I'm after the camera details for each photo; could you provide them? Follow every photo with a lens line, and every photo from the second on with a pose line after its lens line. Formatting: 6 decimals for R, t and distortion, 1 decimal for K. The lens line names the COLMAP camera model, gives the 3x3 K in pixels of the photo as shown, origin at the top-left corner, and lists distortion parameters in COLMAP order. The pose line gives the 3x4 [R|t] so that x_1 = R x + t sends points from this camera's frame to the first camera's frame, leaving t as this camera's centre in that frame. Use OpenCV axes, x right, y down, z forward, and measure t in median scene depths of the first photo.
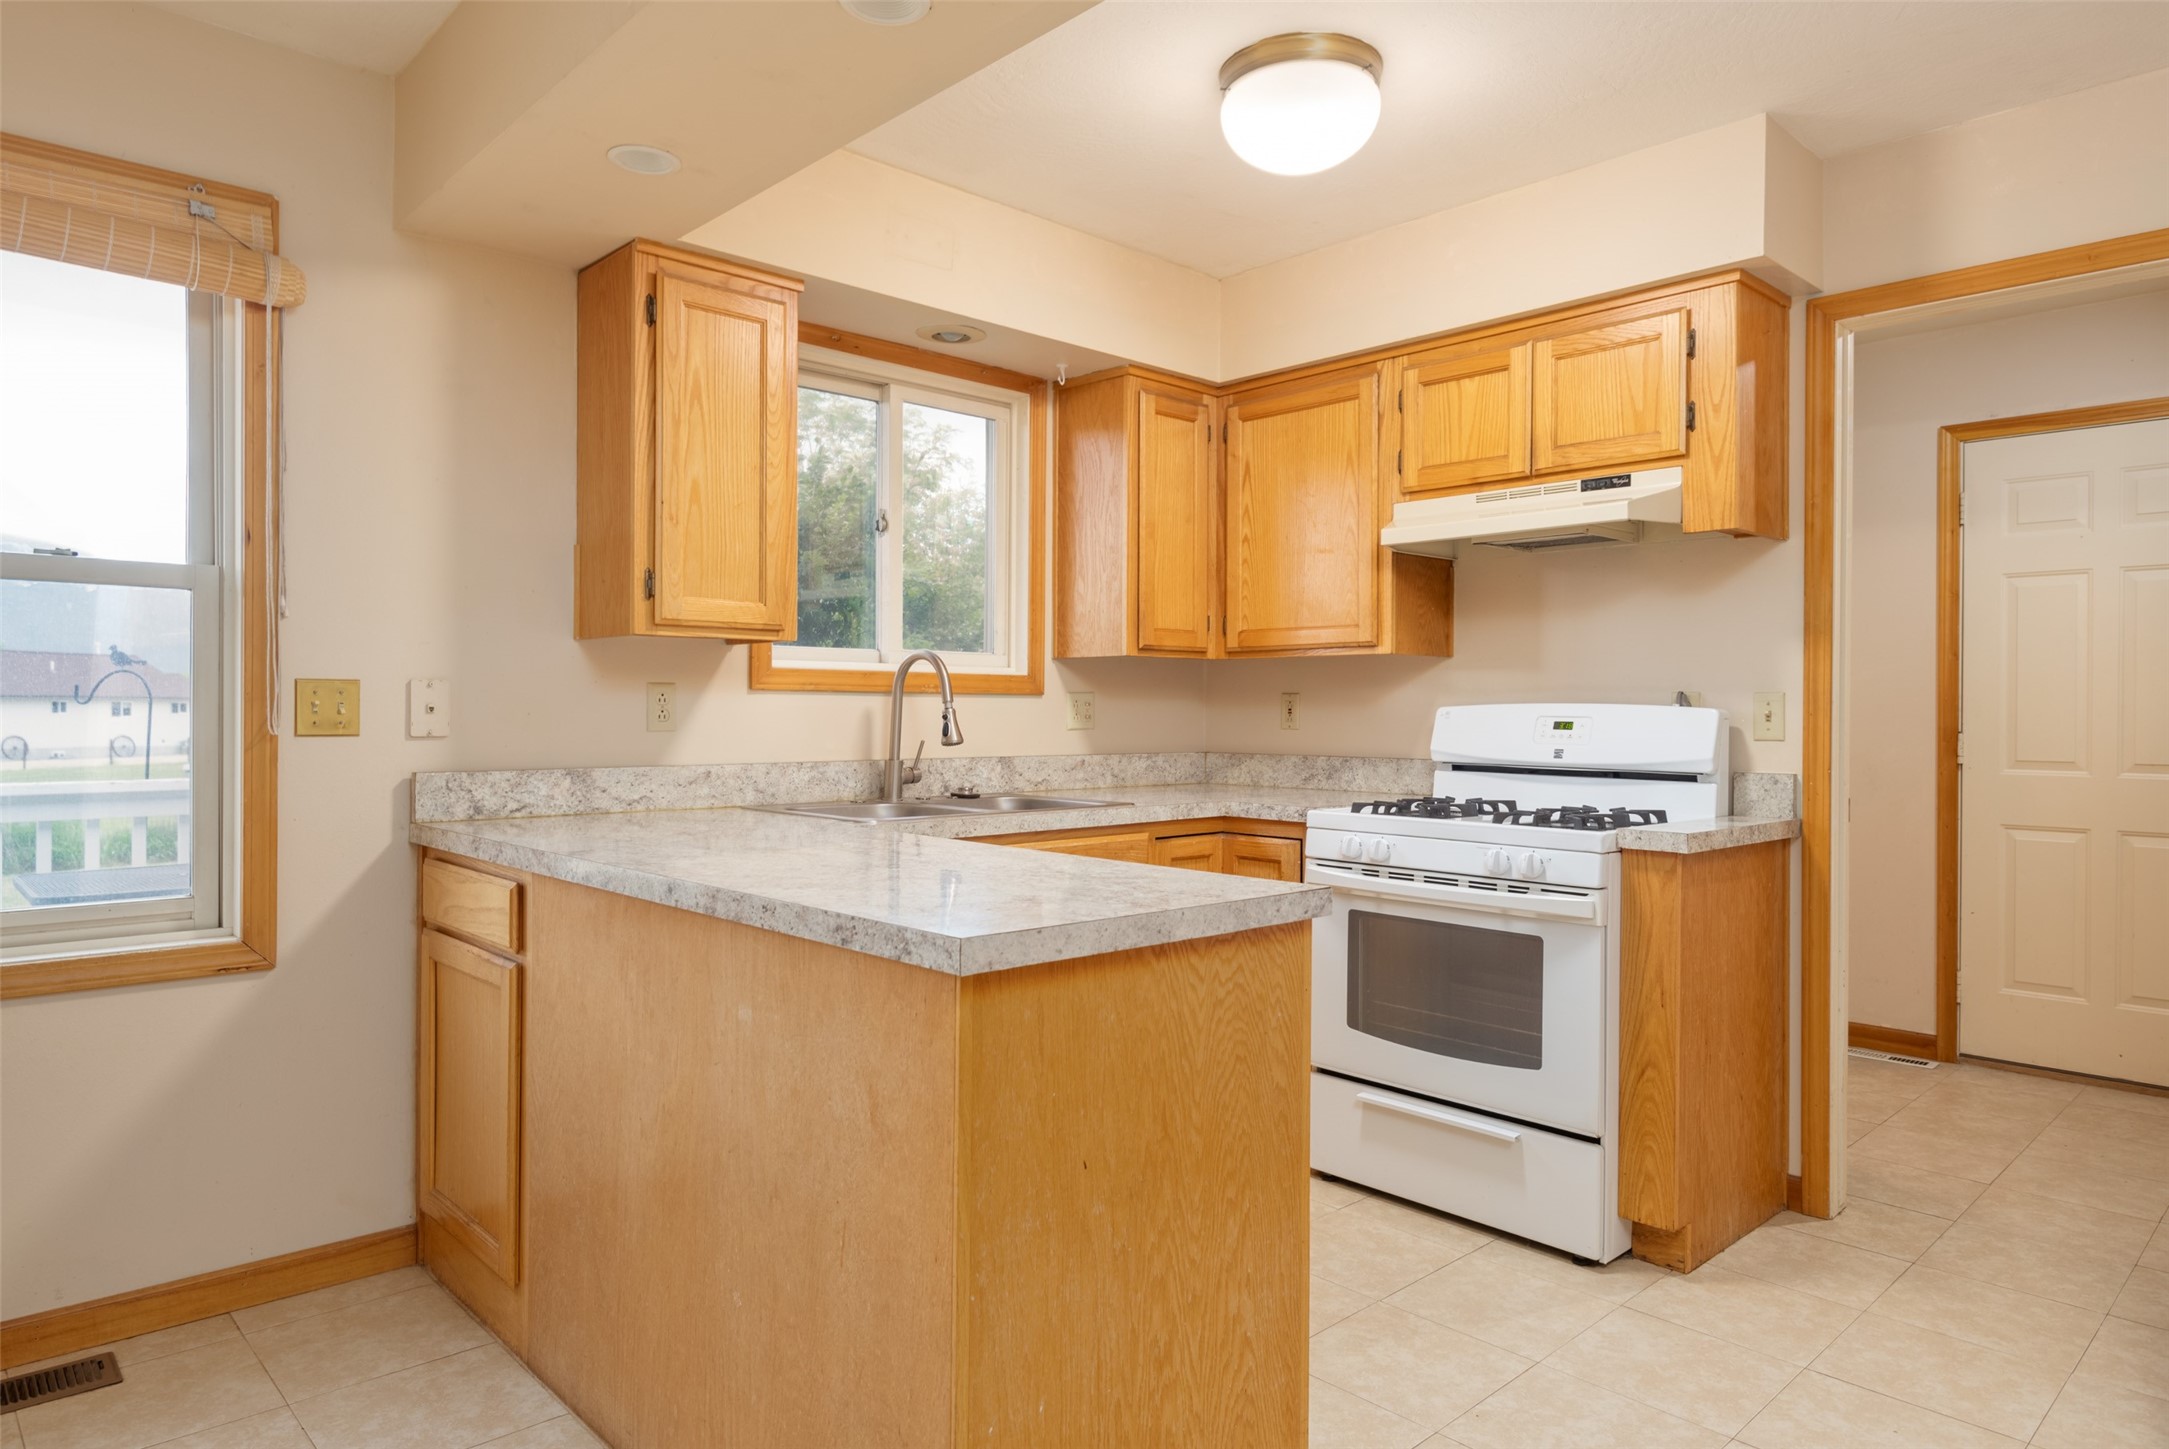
lens RADIAL K [[1321.2, 0, 1075.8], [0, 1321.2, 716.8], [0, 0, 1]] dist [-0.001176, -0.003885]
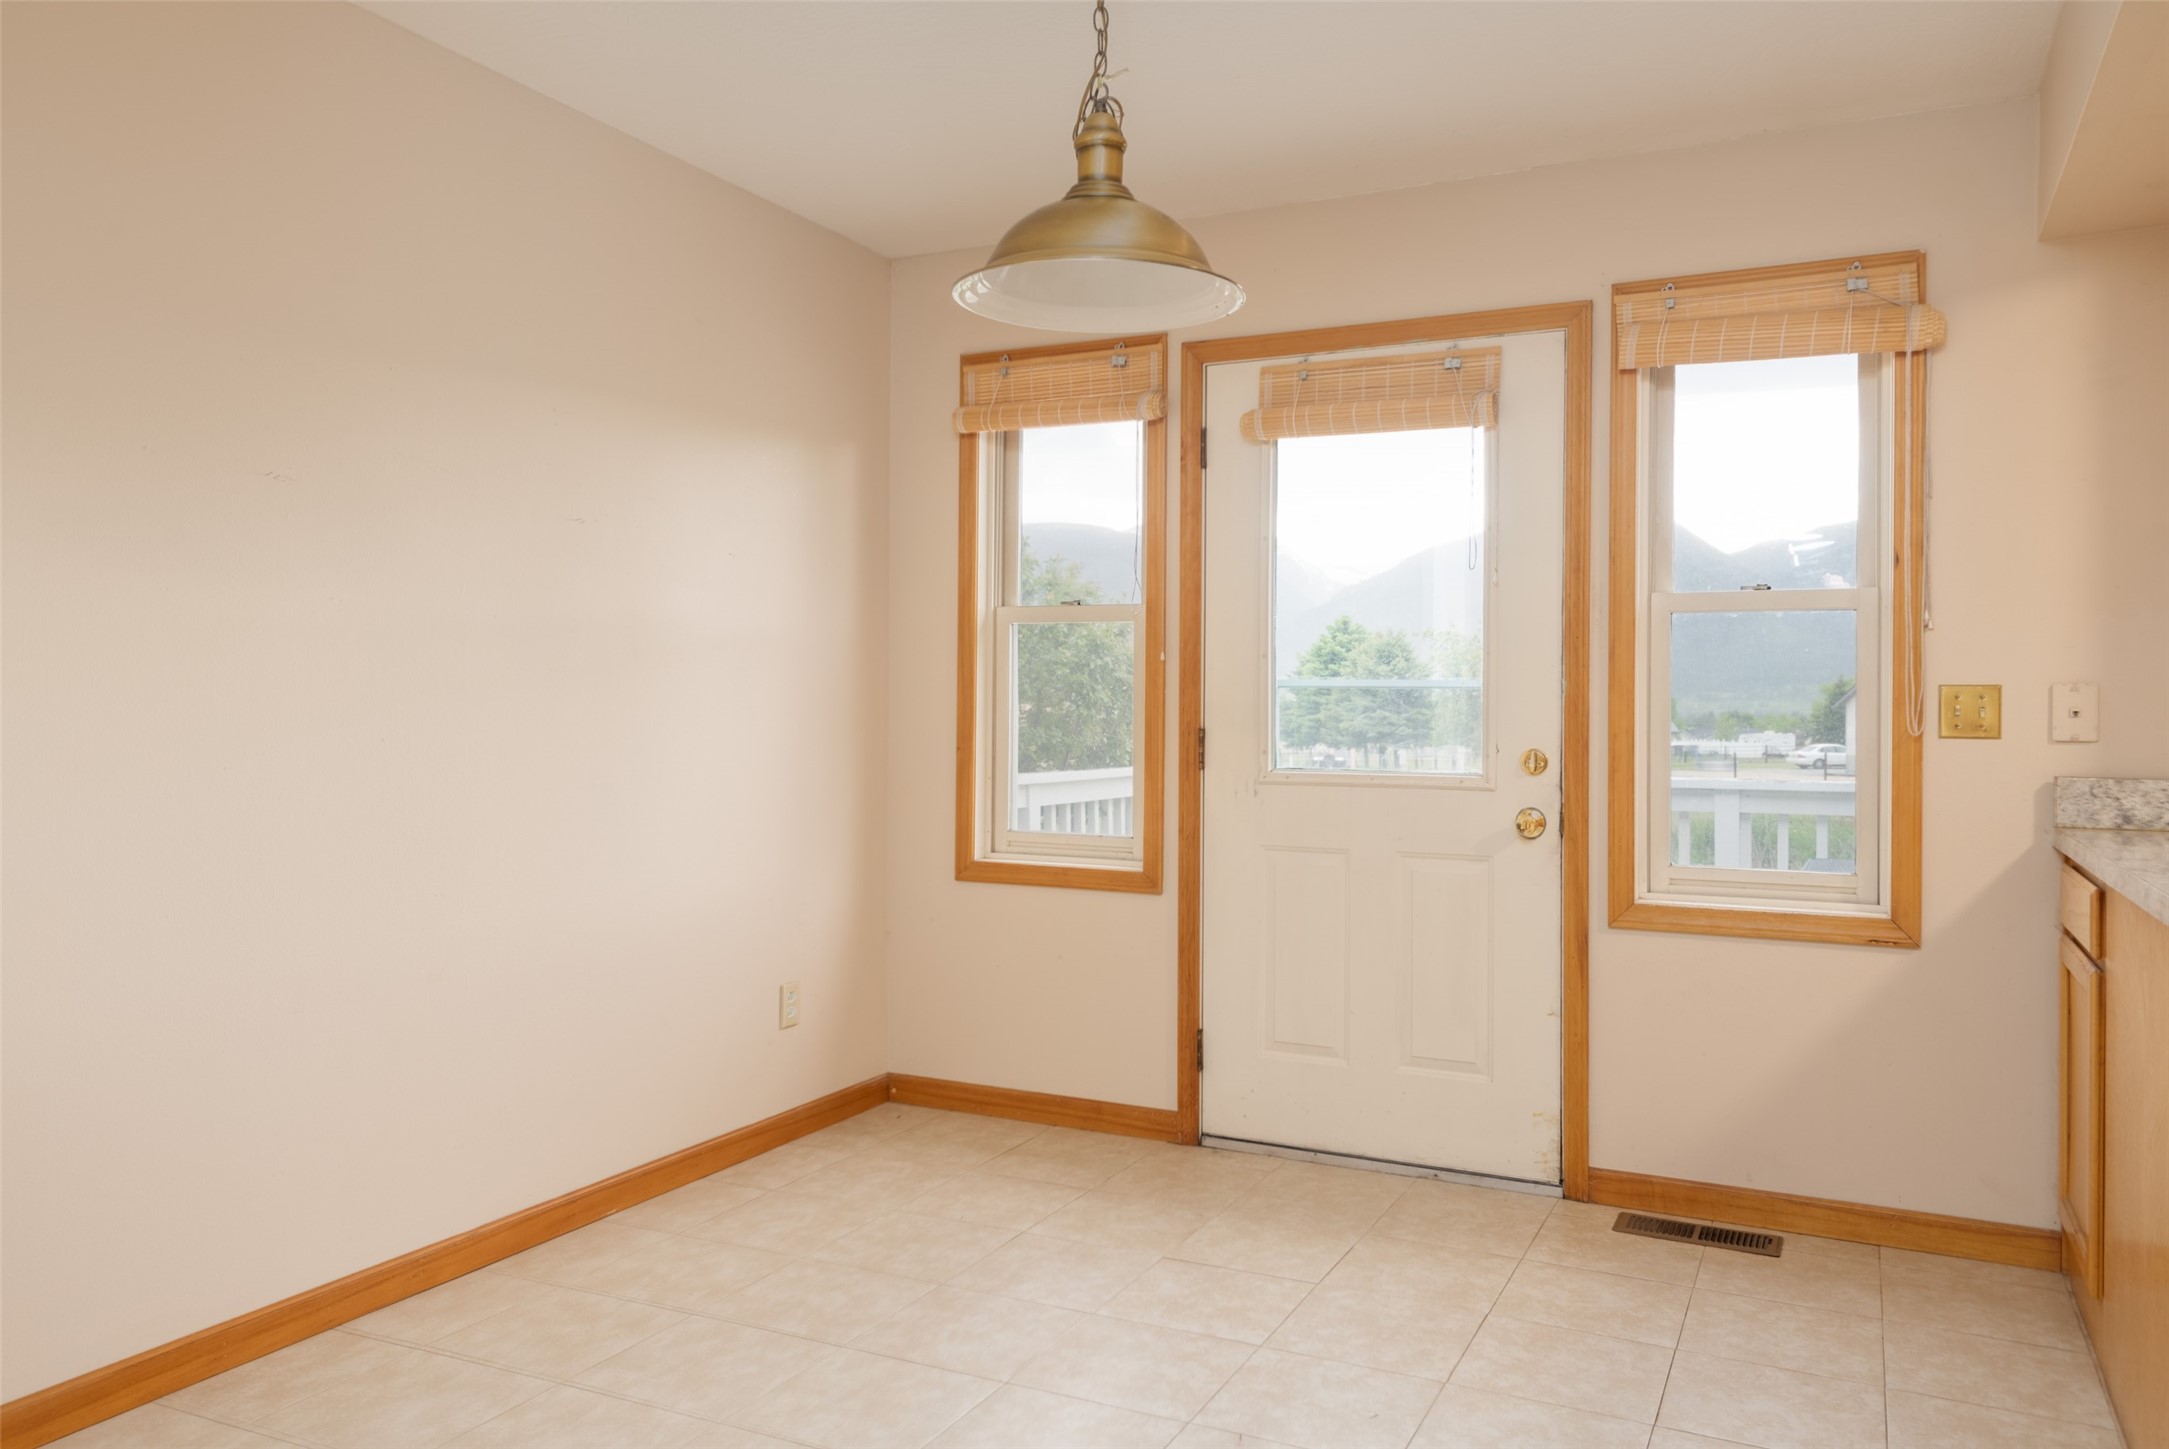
lens RADIAL K [[1544.9, 0, 1084.5], [0, 1544.9, 724.5], [0, 0, 1]] dist [-0.000148, 0.000380]
pose [[0.348930, 0.009493, -0.937101, 0.363278], [-0.011052, 0.999921, 0.006014, 0.003828], [0.937084, 0.008259, 0.349007, -0.107727]]
